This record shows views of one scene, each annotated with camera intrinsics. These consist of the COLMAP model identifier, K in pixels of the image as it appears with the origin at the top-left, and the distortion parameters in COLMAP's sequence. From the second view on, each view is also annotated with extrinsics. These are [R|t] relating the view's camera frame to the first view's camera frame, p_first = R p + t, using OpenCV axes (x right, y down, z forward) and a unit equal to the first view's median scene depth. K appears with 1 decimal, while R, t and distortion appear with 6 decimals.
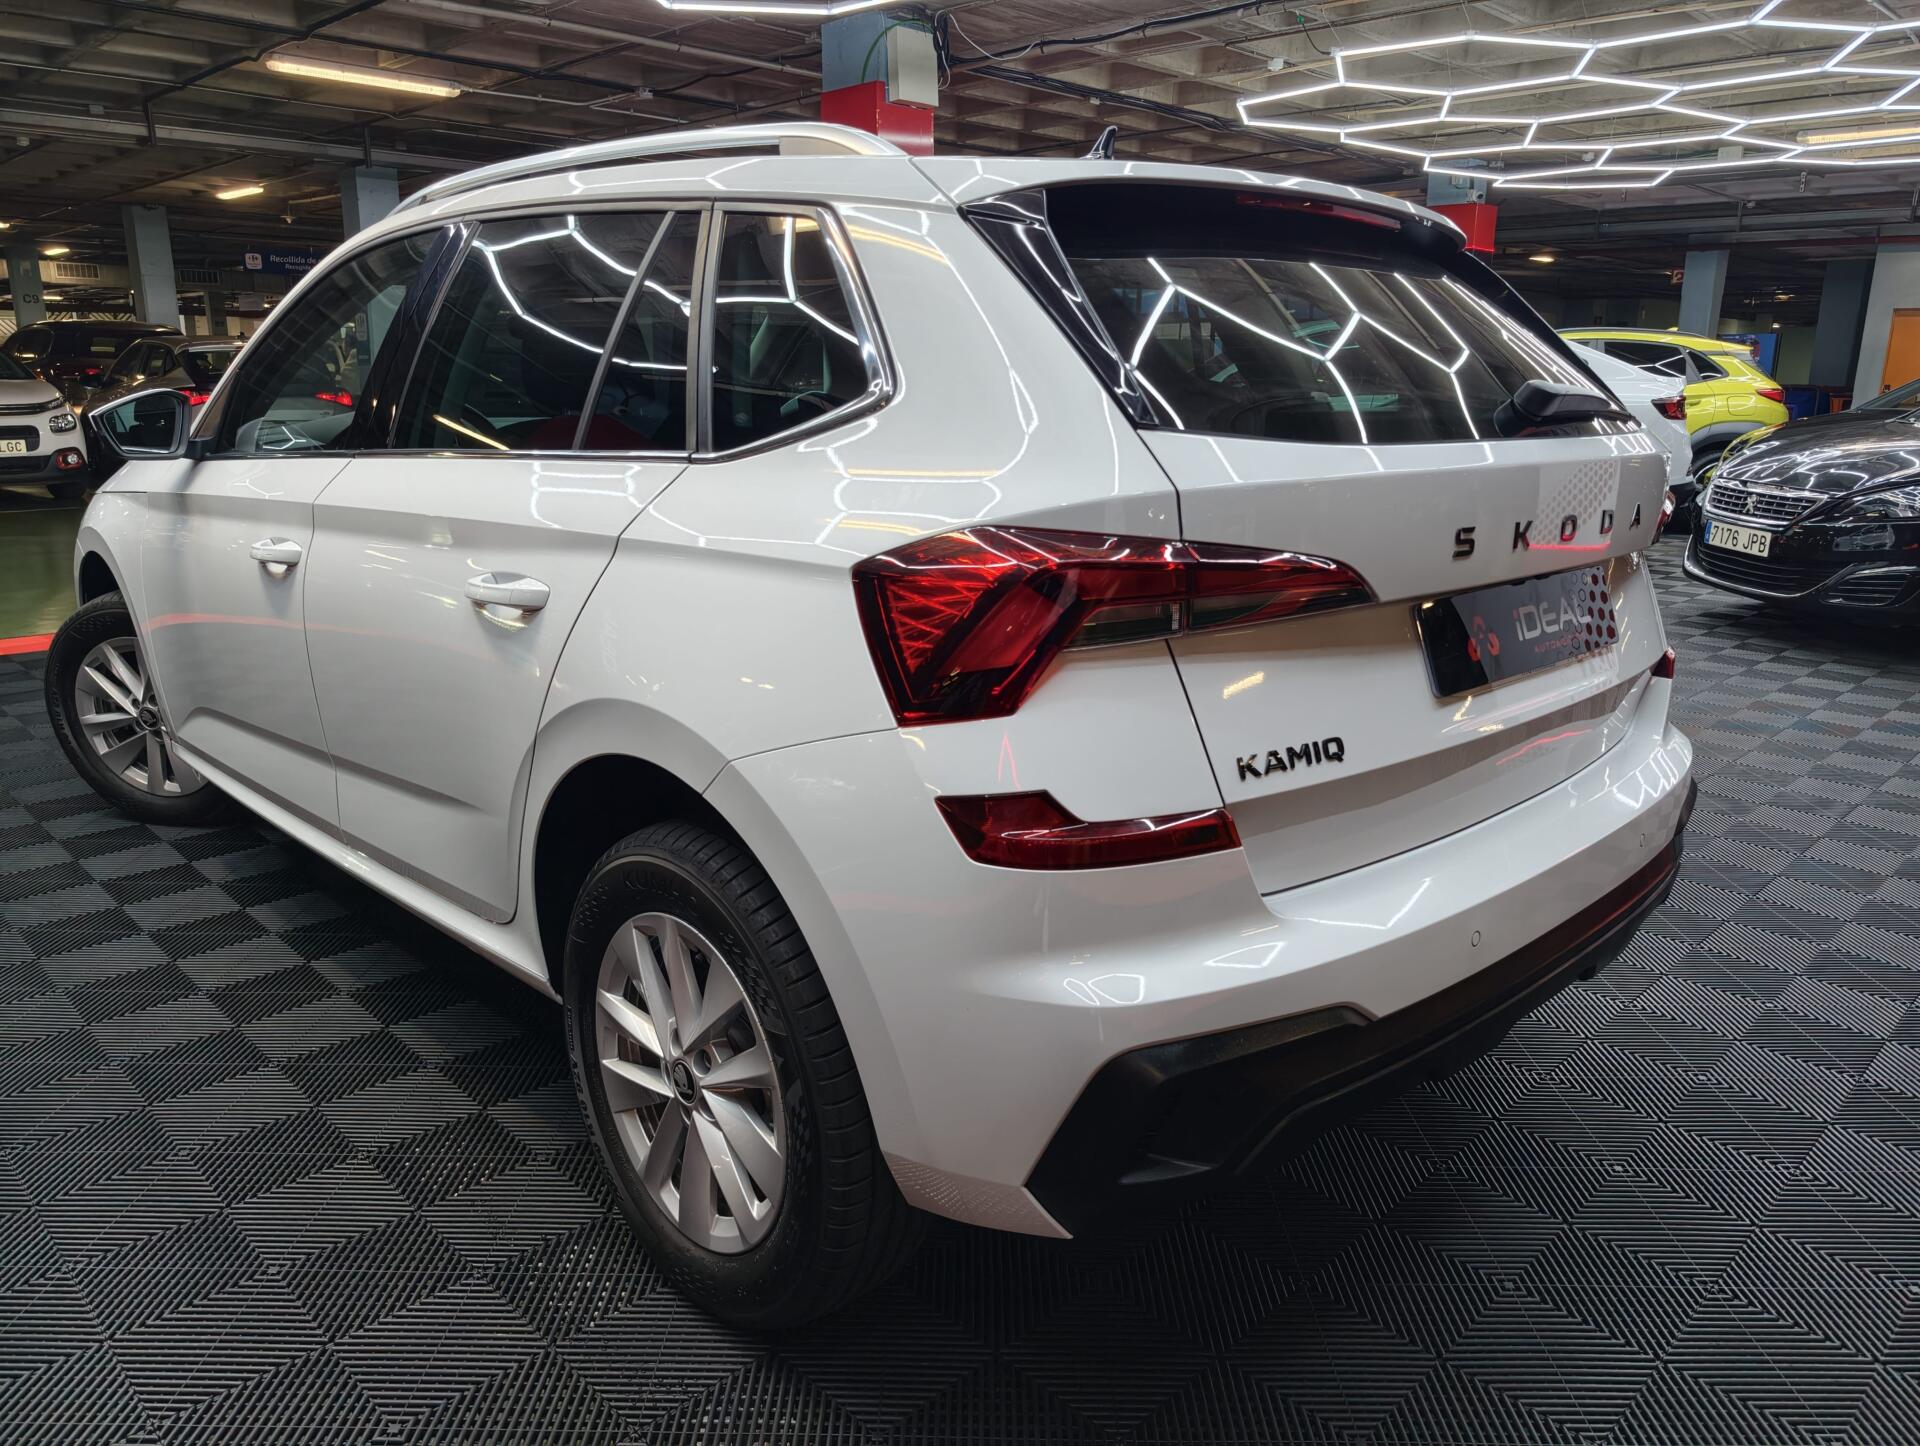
lens RADIAL K [[1336.4, 0, 960.0], [0, 1336.4, 723.0], [0, 0, 1]] dist [-0.003676, -0.000699]
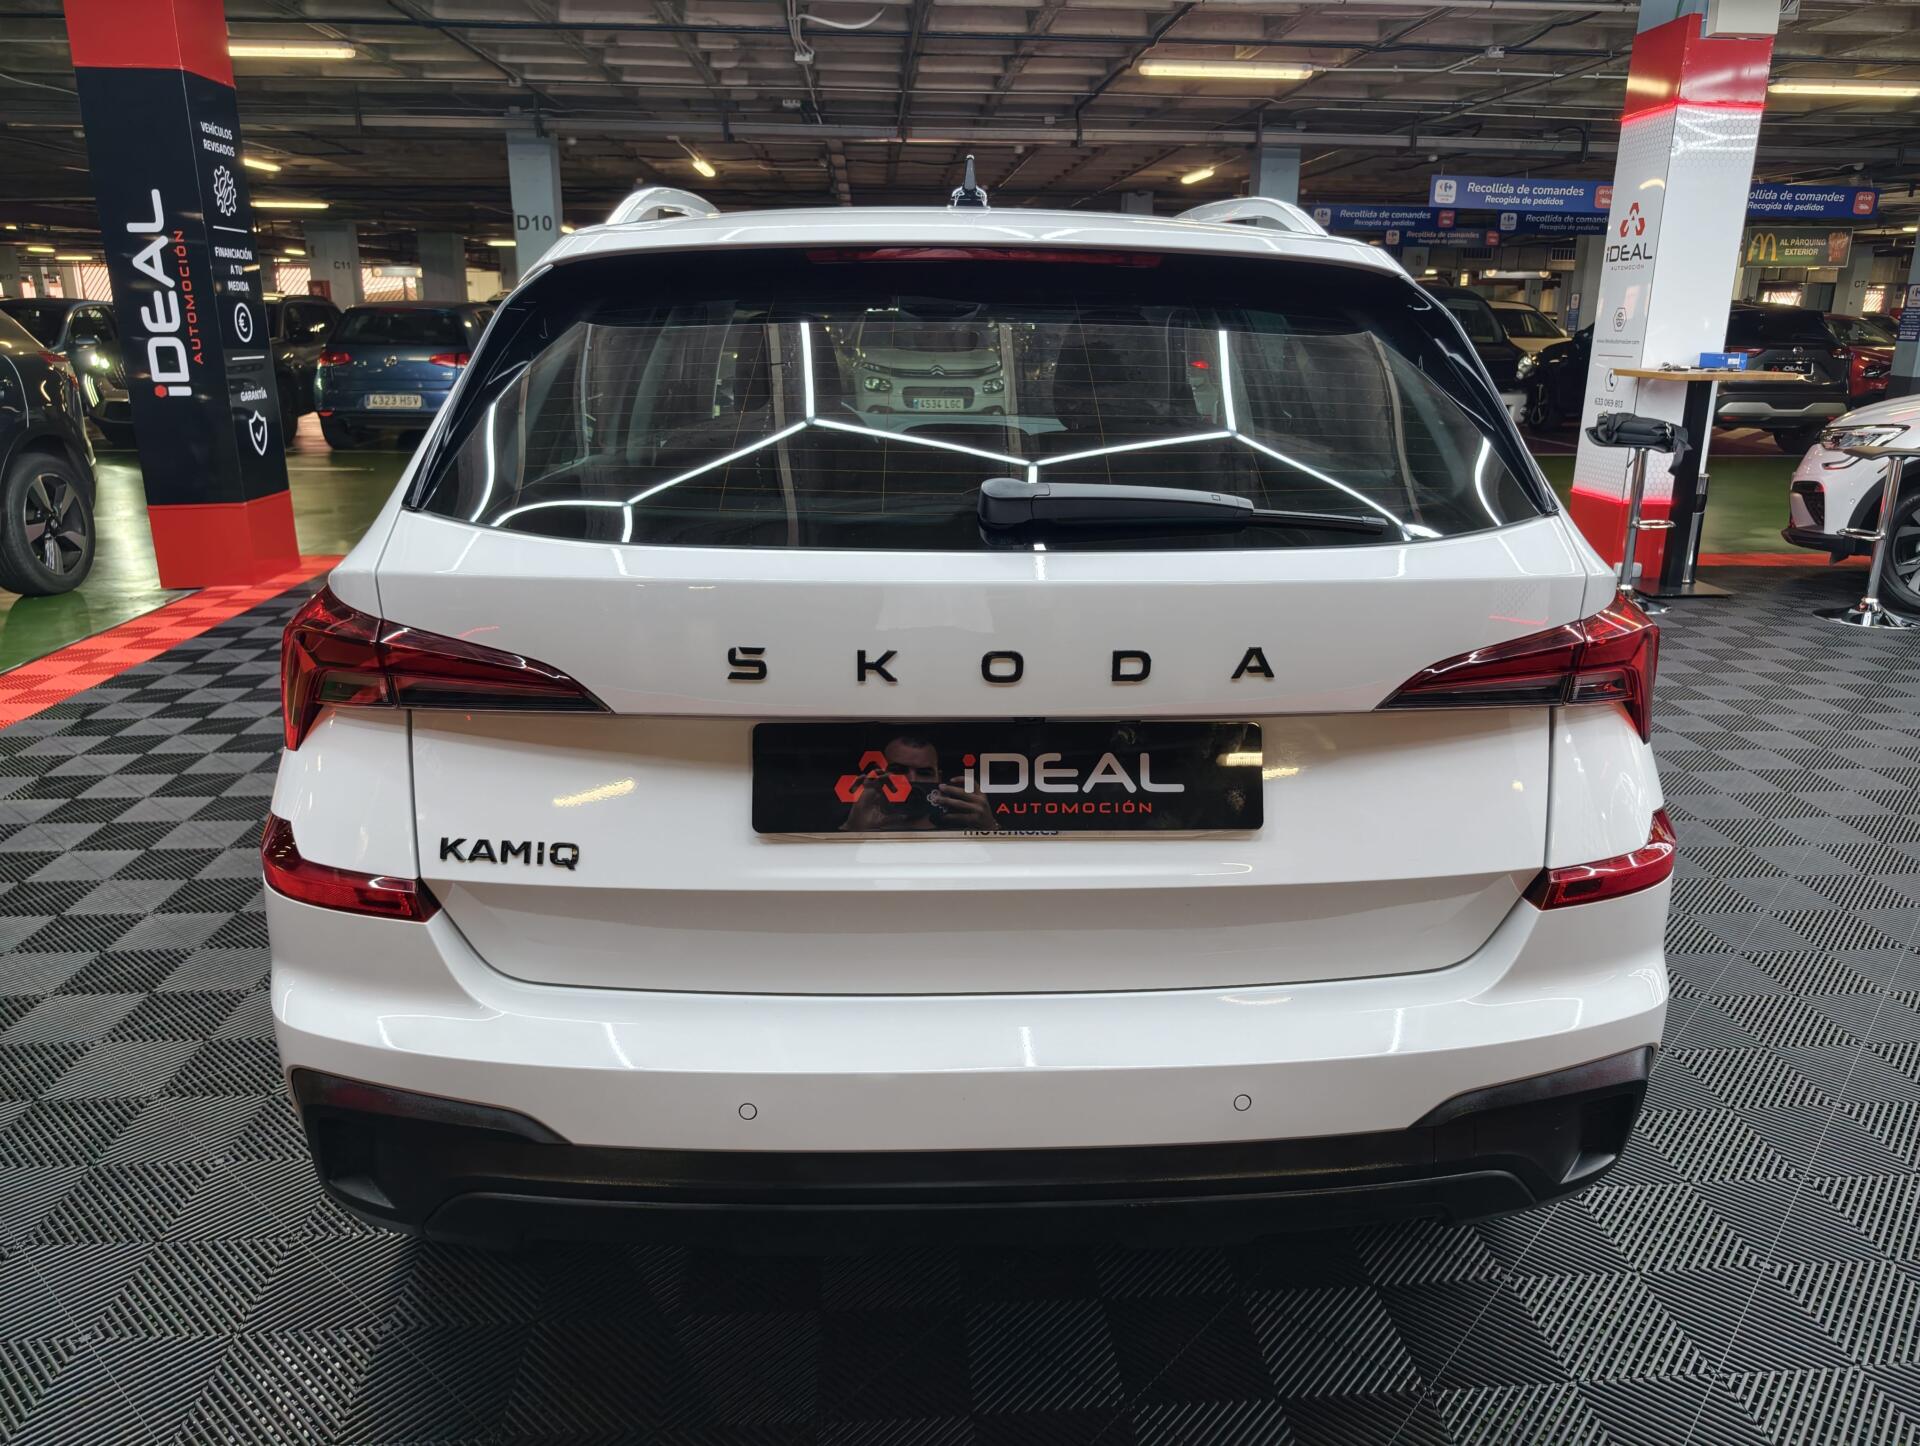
lens RADIAL K [[1349.1, 0, 960.0], [0, 1349.1, 723.0], [0, 0, 1]] dist [-0.028018, 0.004084]
pose [[0.761031, 0.180893, -0.622984, 0.156149], [-0.164667, 0.982749, 0.084200, -0.029203], [0.627468, 0.038506, 0.777689, 0.060599]]
